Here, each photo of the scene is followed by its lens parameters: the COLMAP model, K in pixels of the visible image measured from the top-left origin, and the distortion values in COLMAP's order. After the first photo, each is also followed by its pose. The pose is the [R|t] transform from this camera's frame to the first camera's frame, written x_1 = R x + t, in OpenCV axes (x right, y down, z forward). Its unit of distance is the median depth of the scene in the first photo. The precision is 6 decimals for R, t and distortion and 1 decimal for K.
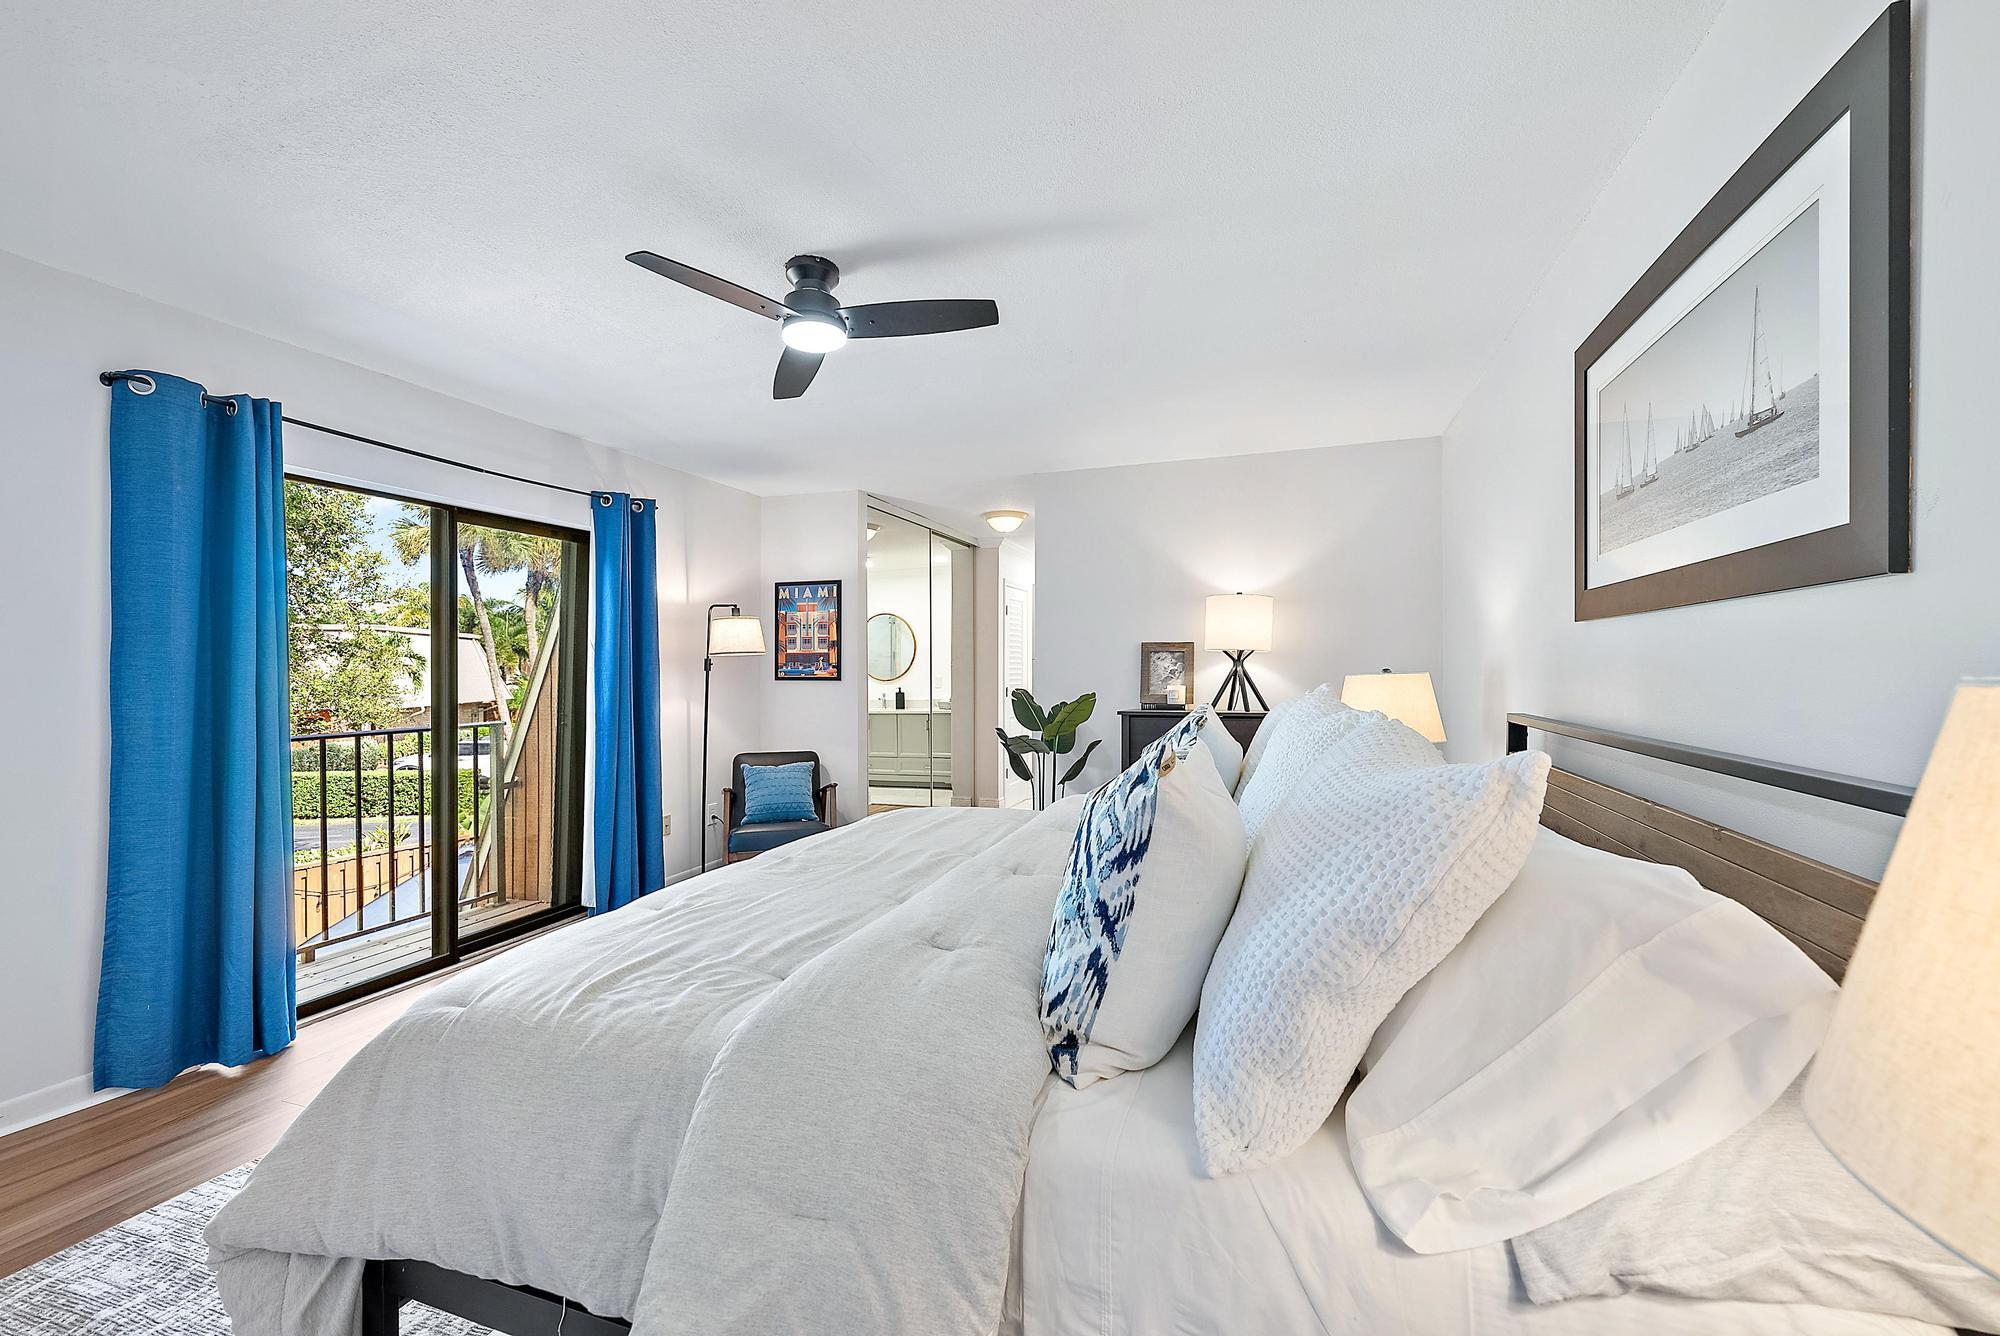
lens RADIAL K [[792.3, 0, 1006.5], [0, 792.3, 666.0], [0, 0, 1]] dist [0.001417, -0.000069]
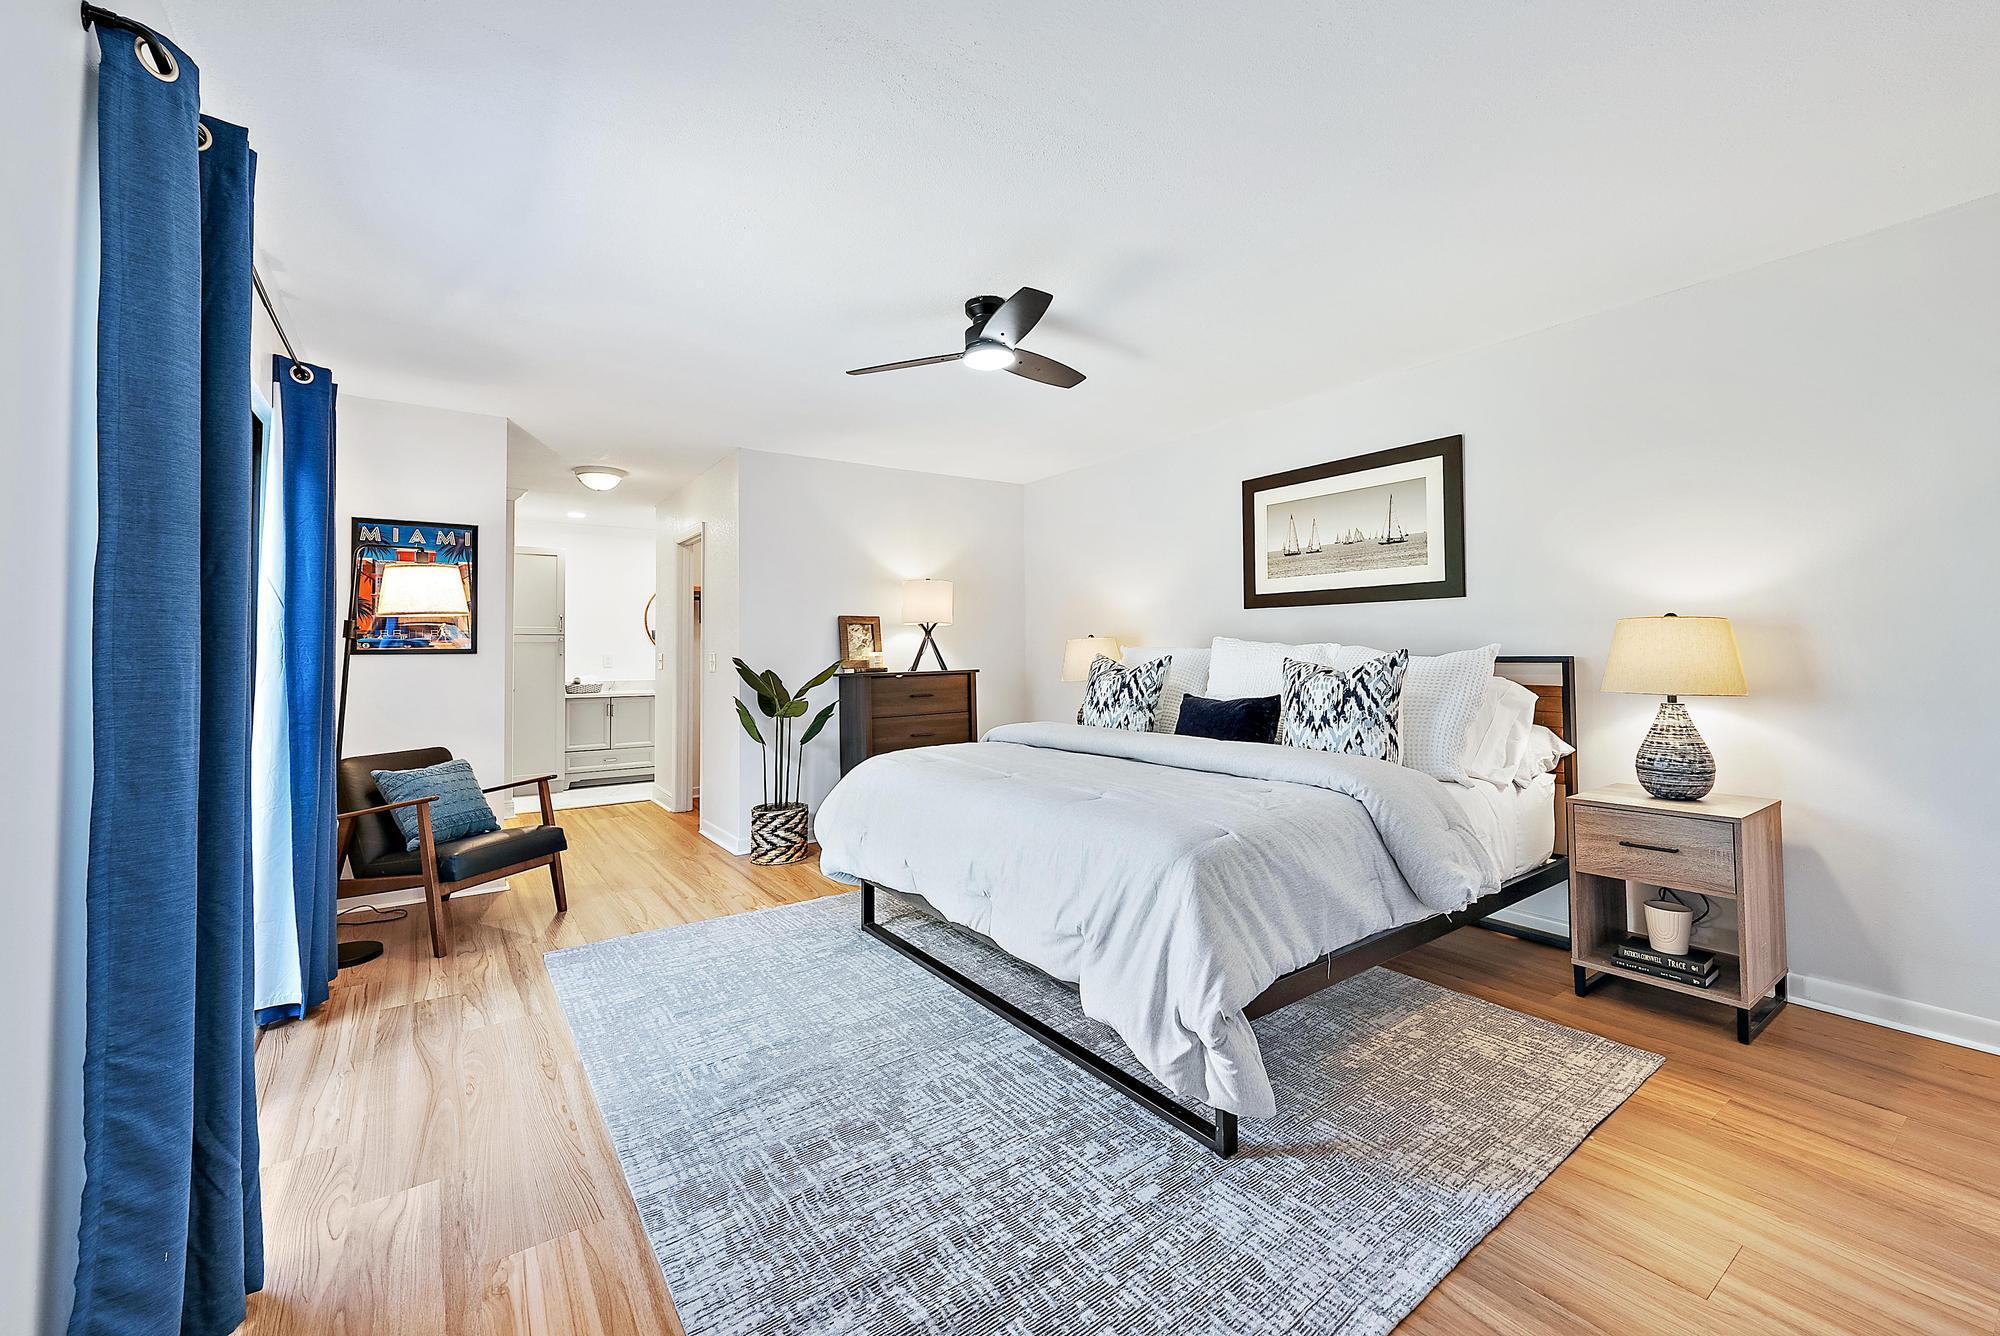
lens RADIAL K [[792.3, 0, 996.1], [0, 792.3, 663.3], [0, 0, 1]] dist [0.001417, -0.000069]
pose [[0.589463, -0.017119, 0.807614, -1.286044], [0.006618, 0.999844, 0.016363, 0.045422], [-0.807769, -0.004300, 0.589484, 0.271942]]
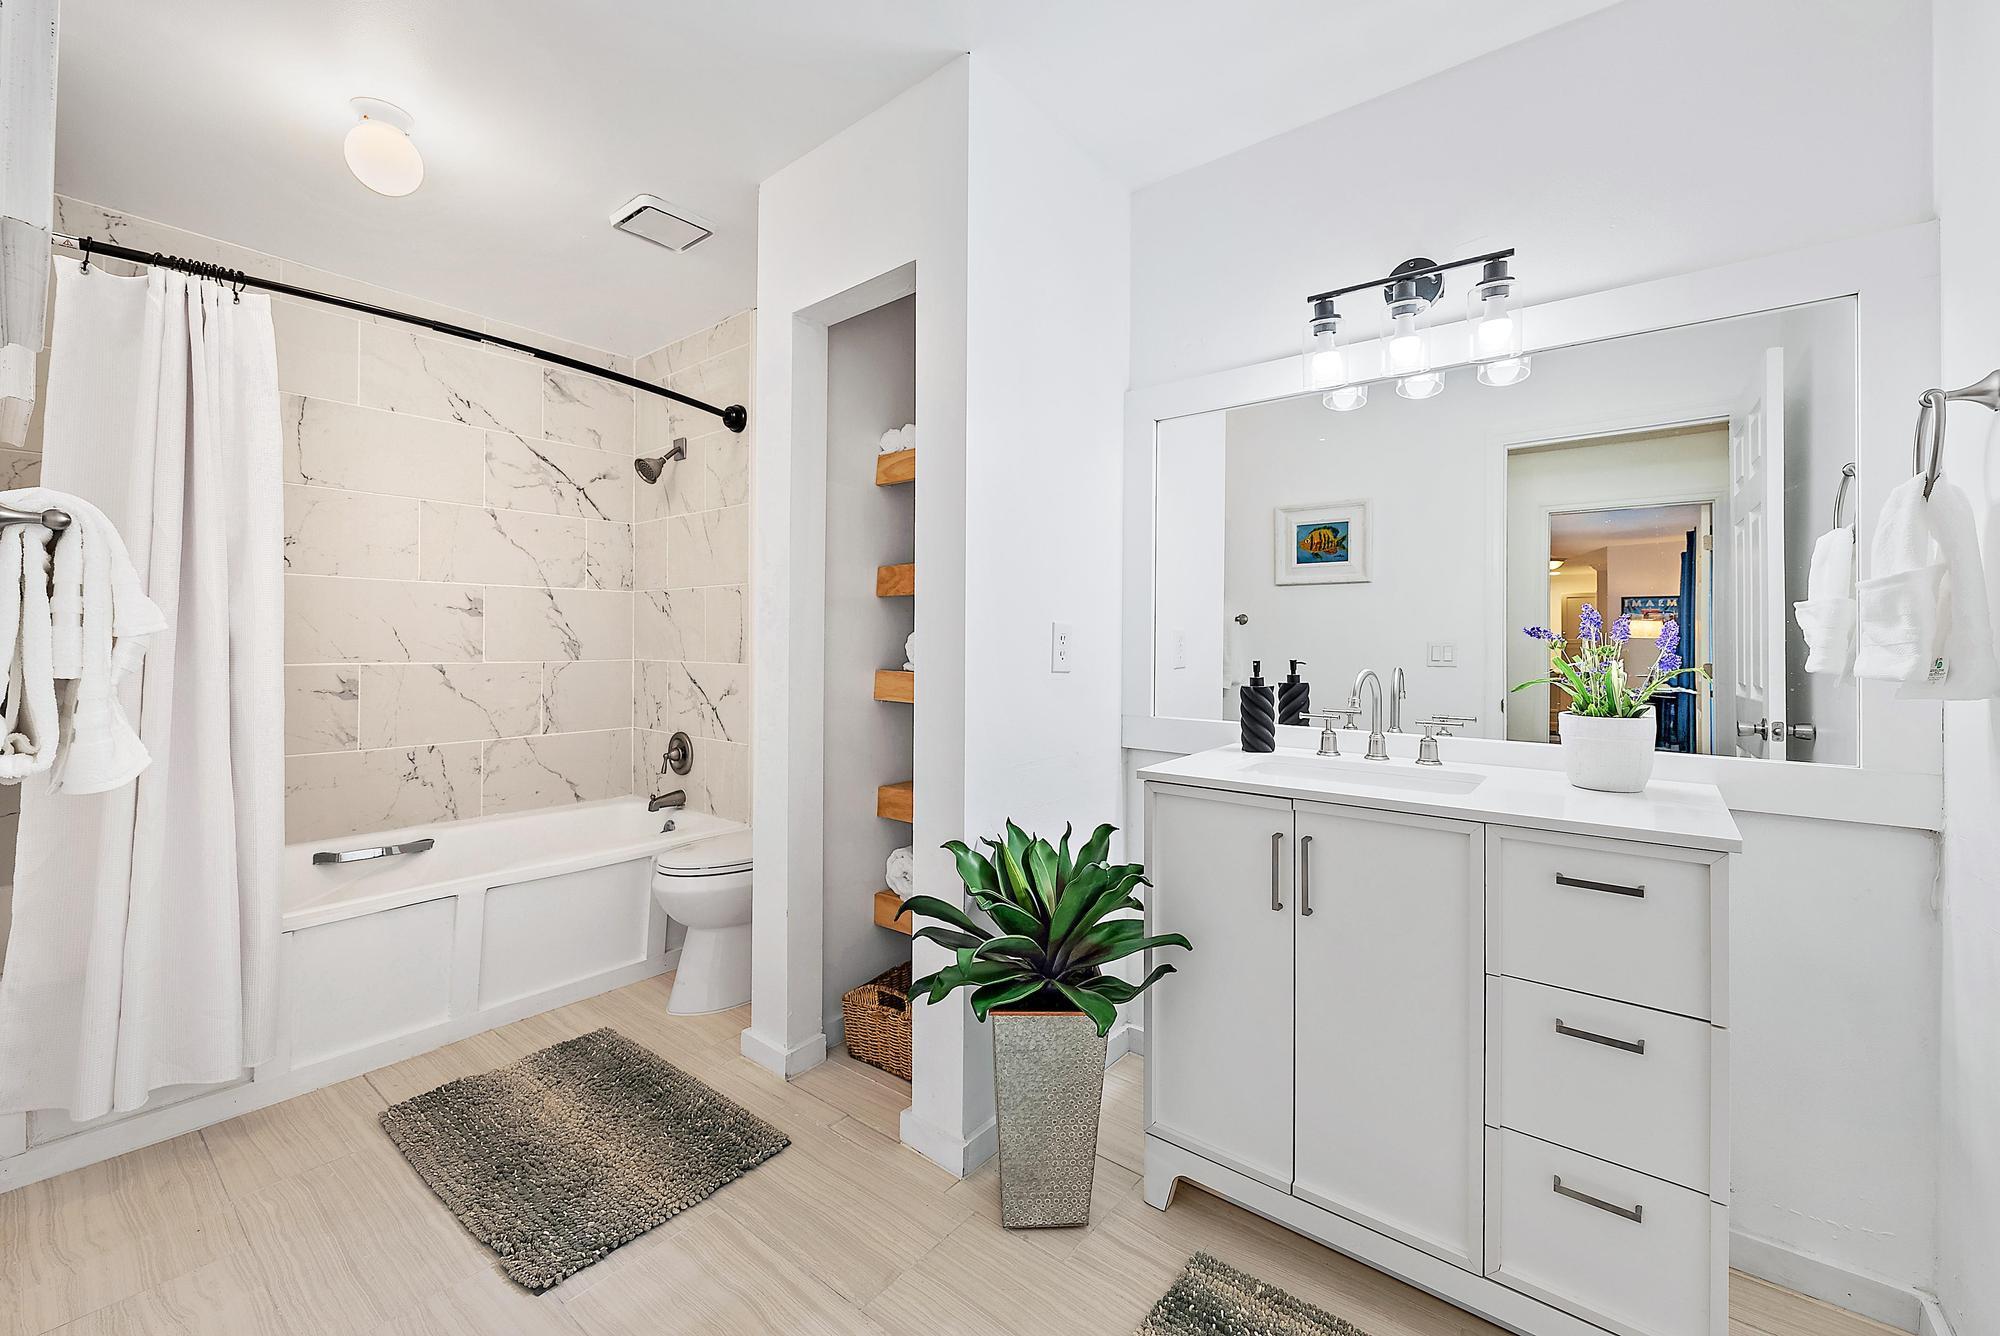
lens RADIAL K [[792.3, 0, 1000.2], [0, 792.3, 657.4], [0, 0, 1]] dist [0.001417, -0.000069]
pose [[0.939578, 0.000051, -0.342335, -2.452957], [0.000600, 0.999998, 0.001795, 0.065166], [0.342335, -0.001892, 0.939576, -2.890239]]
